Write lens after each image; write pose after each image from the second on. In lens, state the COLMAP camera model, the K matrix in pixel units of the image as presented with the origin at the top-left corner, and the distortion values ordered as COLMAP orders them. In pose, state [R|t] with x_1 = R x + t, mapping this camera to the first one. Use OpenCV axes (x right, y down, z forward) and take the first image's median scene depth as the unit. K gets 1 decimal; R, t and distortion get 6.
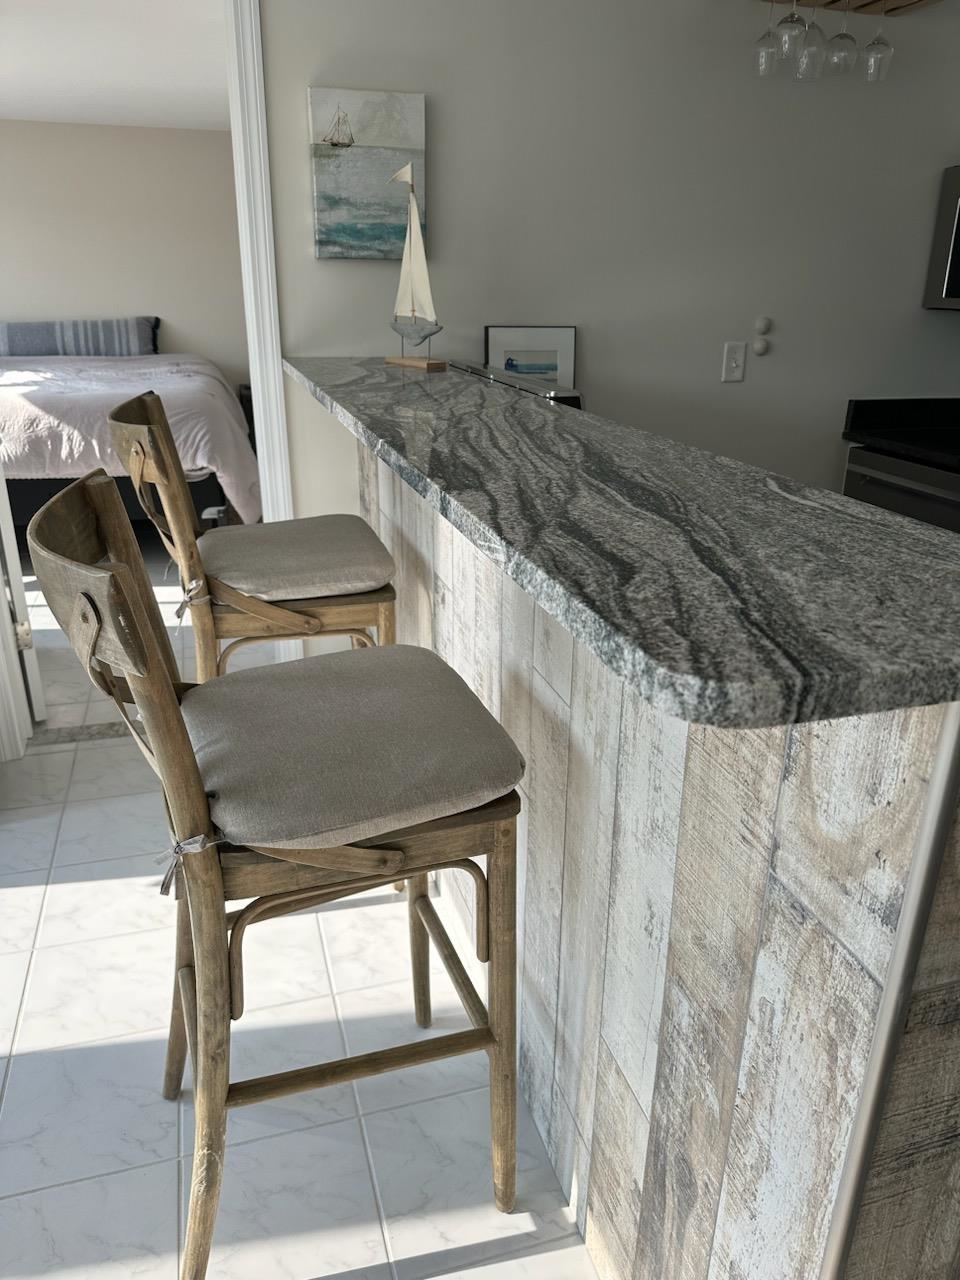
lens RADIAL K [[894.8, 0, 506.3], [0, 894.8, 623.5], [0, 0, 1]] dist [0.033151, -0.046998]
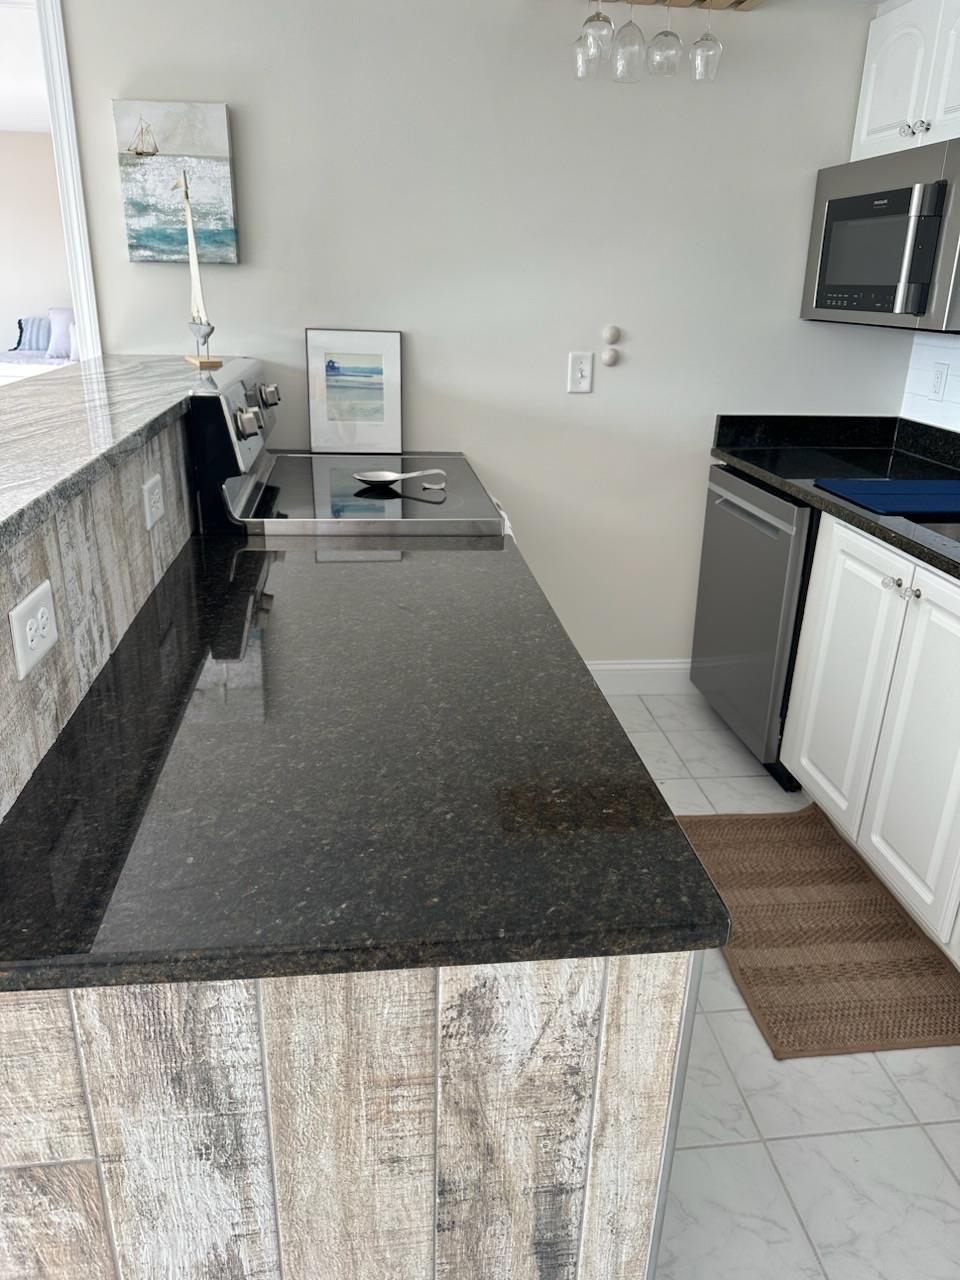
lens RADIAL K [[894.8, 0, 481.4], [0, 894.8, 638.0], [0, 0, 1]] dist [0.033151, -0.046998]
pose [[0.984053, 0.075583, -0.161020, 0.425885], [-0.074188, 0.997136, 0.014668, -0.010546], [0.161667, -0.002488, 0.986842, 0.020921]]
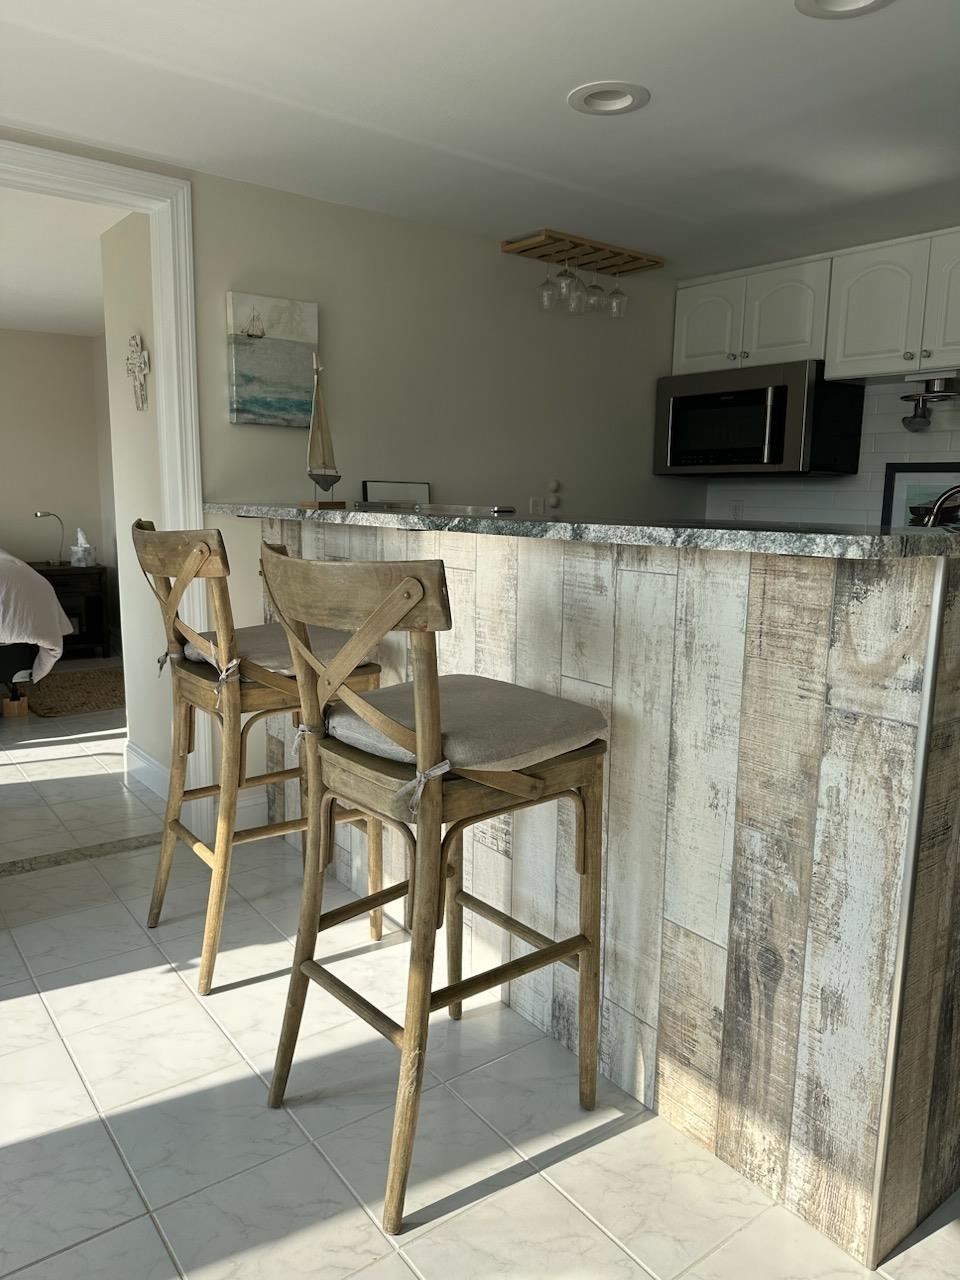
lens RADIAL K [[894.8, 0, 480.3], [0, 894.8, 640.0], [0, 0, 1]] dist [0.033151, -0.046998]
pose [[0.942923, -0.055658, 0.328326, -0.329135], [0.119688, 0.976694, -0.178165, 0.137148], [-0.310758, 0.207292, 0.927609, -0.162176]]
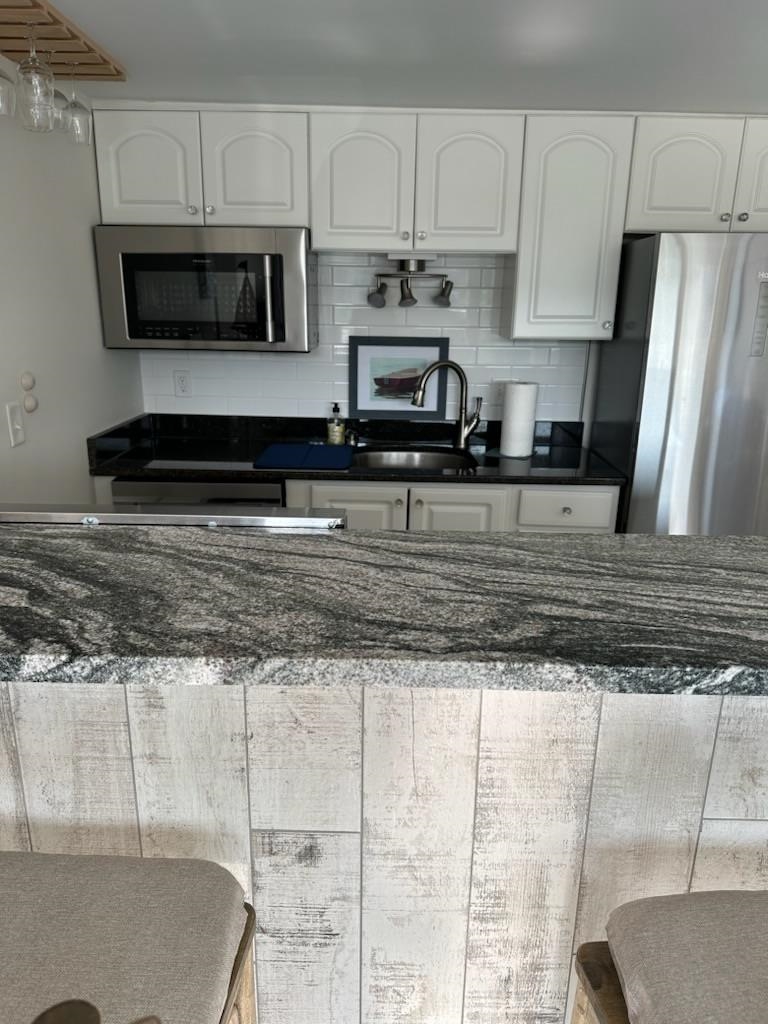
lens RADIAL K [[715.8, 0, 376.7], [0, 715.8, 510.0], [0, 0, 1]] dist [0.033151, -0.046998]
pose [[0.331686, -0.268041, 0.904510, -0.377168], [0.329817, 0.931231, 0.155015, -0.263327], [-0.883858, 0.246906, 0.397281, 0.549578]]
